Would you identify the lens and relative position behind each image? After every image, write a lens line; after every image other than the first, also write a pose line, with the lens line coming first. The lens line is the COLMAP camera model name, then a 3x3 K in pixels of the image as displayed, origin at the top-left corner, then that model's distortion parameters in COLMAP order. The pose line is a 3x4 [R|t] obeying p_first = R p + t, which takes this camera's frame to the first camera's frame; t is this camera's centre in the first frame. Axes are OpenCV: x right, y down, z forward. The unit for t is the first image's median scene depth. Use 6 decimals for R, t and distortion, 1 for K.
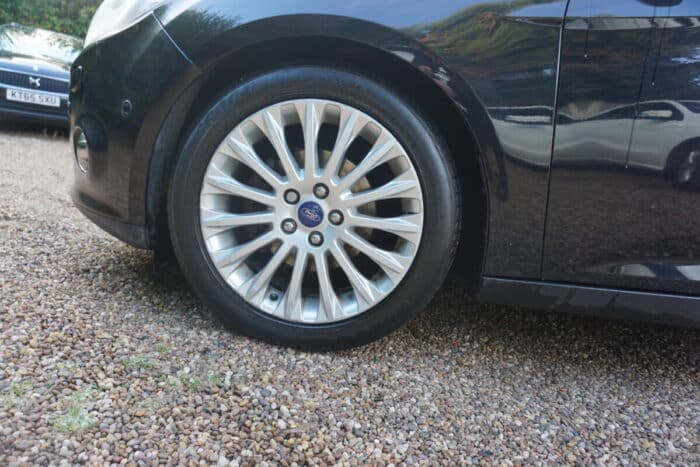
lens RADIAL K [[473.2, 0, 350.0], [0, 473.2, 233.5], [0, 0, 1]] dist [-0.045950, 0.001304]
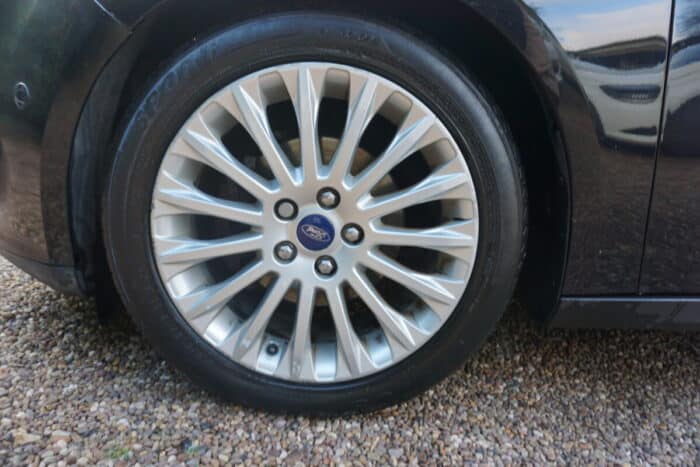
lens RADIAL K [[464.4, 0, 348.2], [0, 464.4, 232.4], [0, 0, 1]] dist [-0.027190, 0.006601]
pose [[0.994243, -0.087438, 0.061934, -0.077689], [0.082990, 0.994011, 0.071092, -0.084700], [-0.067779, -0.065542, 0.995545, 0.316143]]
